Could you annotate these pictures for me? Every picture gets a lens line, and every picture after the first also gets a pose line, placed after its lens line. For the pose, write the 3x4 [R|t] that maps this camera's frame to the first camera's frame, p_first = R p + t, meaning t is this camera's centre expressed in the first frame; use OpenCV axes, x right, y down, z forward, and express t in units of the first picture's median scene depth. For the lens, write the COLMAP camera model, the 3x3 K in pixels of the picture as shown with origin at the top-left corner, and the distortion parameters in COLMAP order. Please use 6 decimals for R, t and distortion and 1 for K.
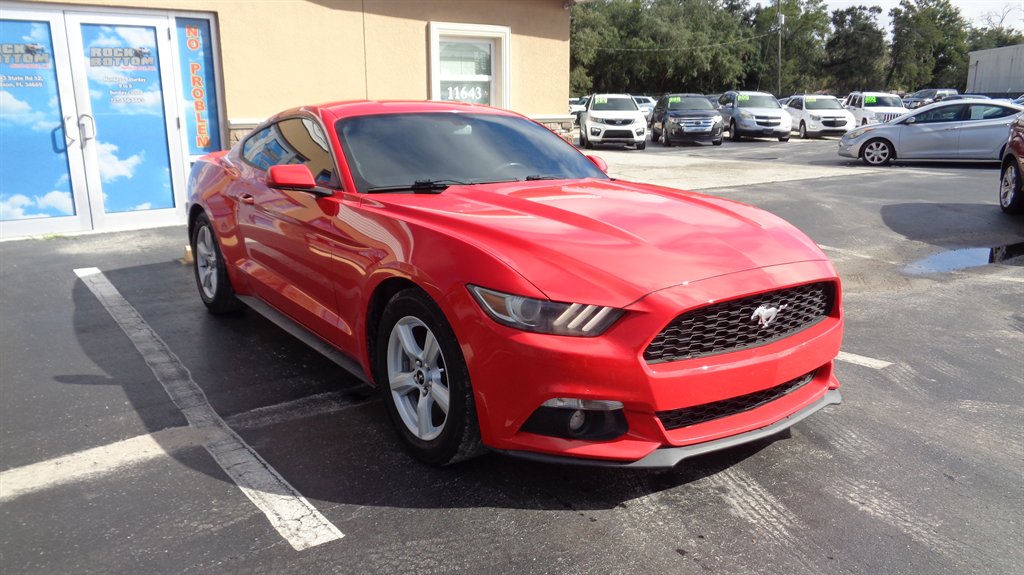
lens RADIAL K [[778.1, 0, 518.2], [0, 778.1, 288.3], [0, 0, 1]] dist [-0.005885, 0.006333]
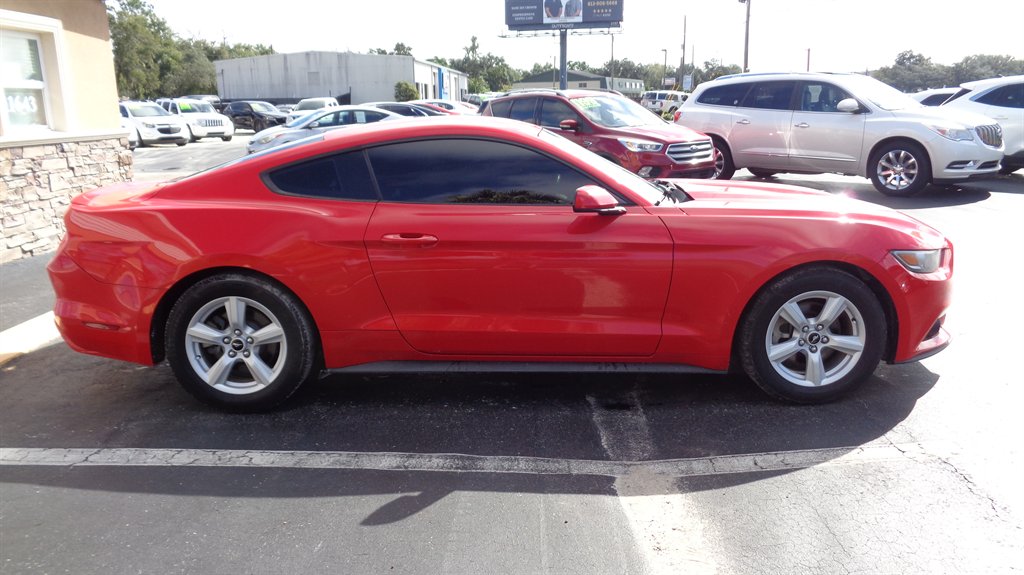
lens RADIAL K [[778.1, 0, 521.4], [0, 778.1, 286.2], [0, 0, 1]] dist [-0.005885, 0.006333]
pose [[0.585744, -0.190220, 0.787858, -0.532840], [0.197061, 0.976323, 0.089215, -0.066113], [-0.786175, 0.102999, 0.609361, 0.233648]]
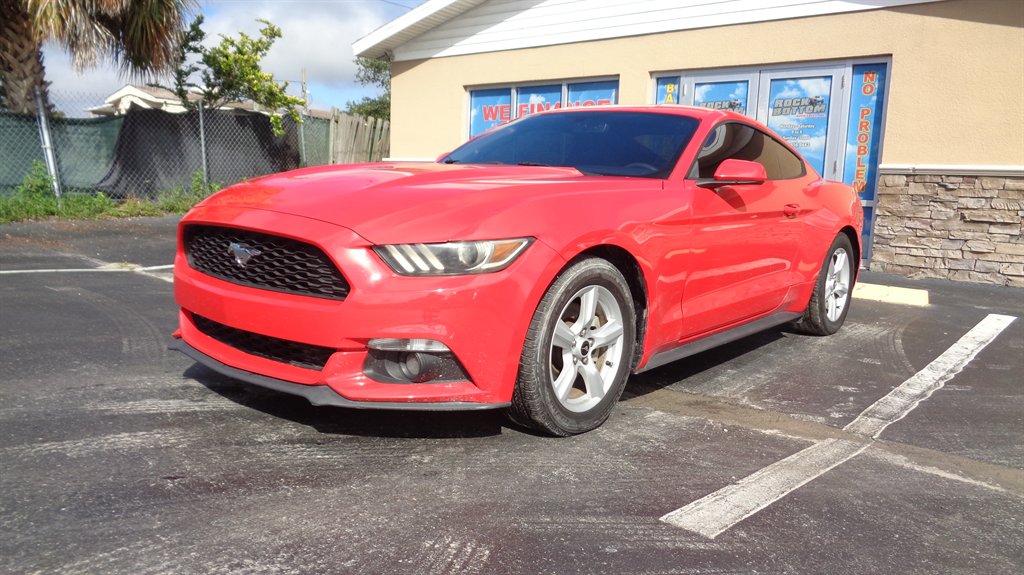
lens RADIAL K [[778.1, 0, 513.9], [0, 778.1, 287.7], [0, 0, 1]] dist [-0.005885, 0.006333]
pose [[0.233103, 0.146133, -0.961409, 0.490388], [-0.259833, 0.962060, 0.083233, -0.035330], [0.937097, 0.230404, 0.262229, 0.384413]]
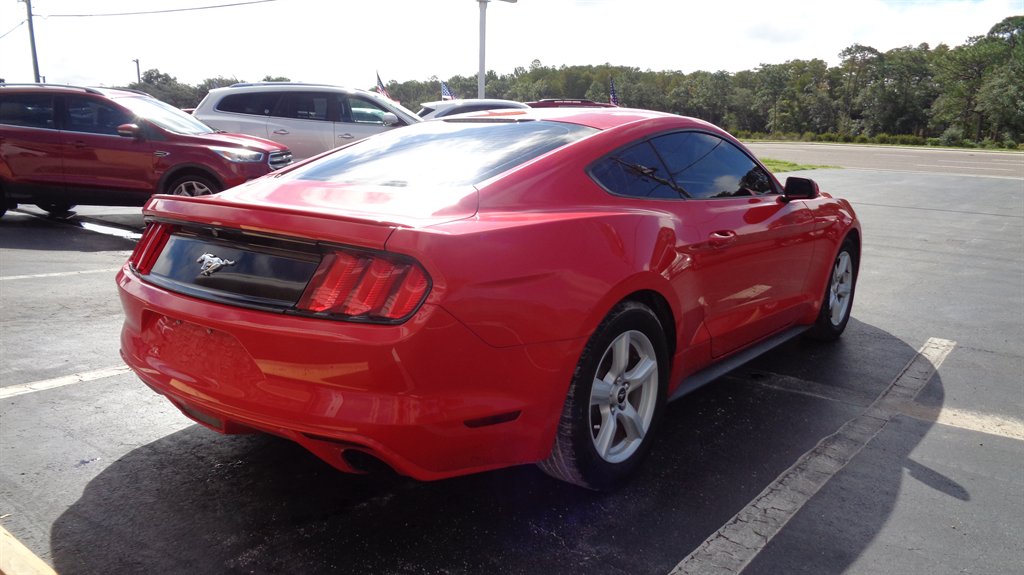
lens RADIAL K [[778.1, 0, 511.5], [0, 778.1, 291.7], [0, 0, 1]] dist [-0.005885, 0.006333]
pose [[-0.265047, -0.204514, 0.942297, -0.583873], [0.198571, 0.944724, 0.260895, -0.174061], [-0.943568, 0.256262, -0.209785, 0.779203]]
